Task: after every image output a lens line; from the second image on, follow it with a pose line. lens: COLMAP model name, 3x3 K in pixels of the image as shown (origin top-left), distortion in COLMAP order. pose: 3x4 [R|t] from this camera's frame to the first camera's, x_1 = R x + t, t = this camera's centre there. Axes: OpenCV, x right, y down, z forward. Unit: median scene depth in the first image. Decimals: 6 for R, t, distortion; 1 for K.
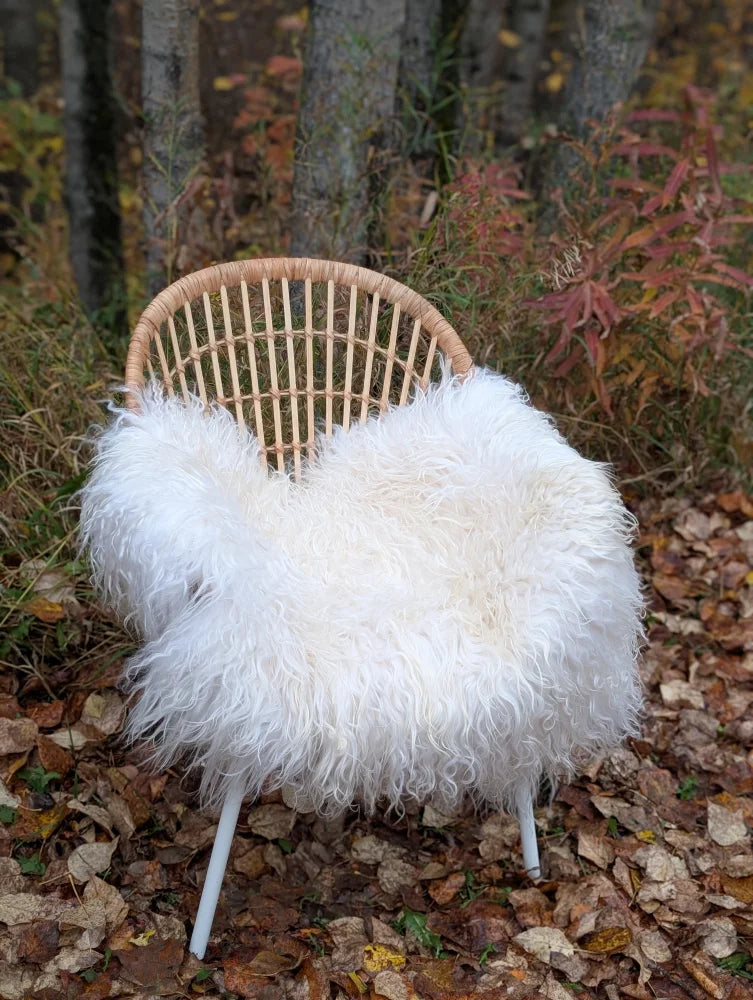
lens RADIAL K [[1427.3, 0, 365.3], [0, 1427.3, 516.9], [0, 0, 1]] dist [0.176538, -0.679912]
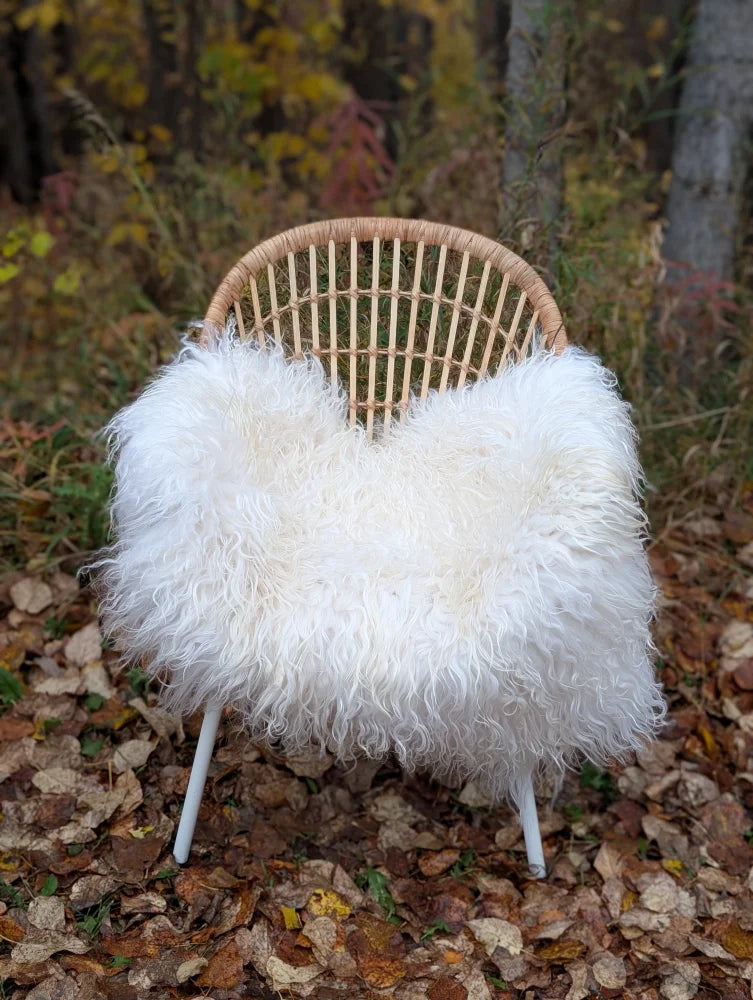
lens RADIAL K [[1427.3, 0, 365.3], [0, 1427.3, 516.9], [0, 0, 1]] dist [0.176538, -0.679912]
pose [[0.910449, 0.152796, -0.384365, 0.360992], [-0.152750, 0.987783, 0.030852, 0.000541], [0.384383, 0.030623, 0.922666, 0.060182]]
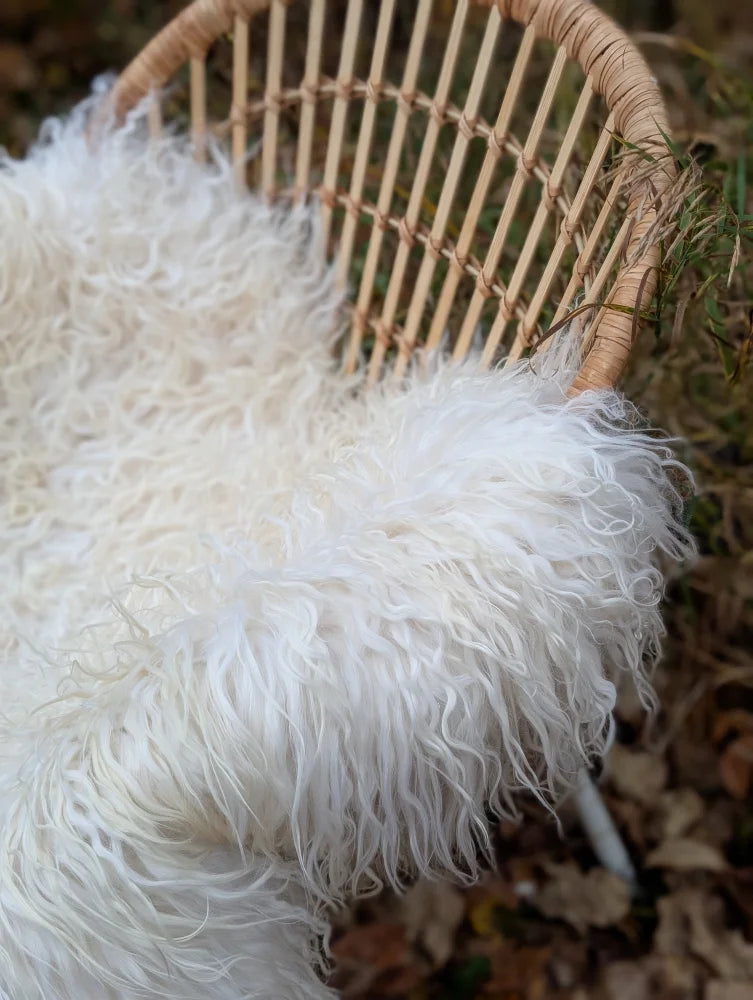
lens RADIAL K [[1459.1, 0, 376.5], [0, 1459.1, 500.0], [0, 0, 1]] dist [0.224467, -1.511857]
pose [[0.282512, 0.558119, -0.780186, 0.401117], [-0.349974, 0.817226, 0.457887, -0.251044], [0.893143, 0.143686, 0.426203, 0.827828]]
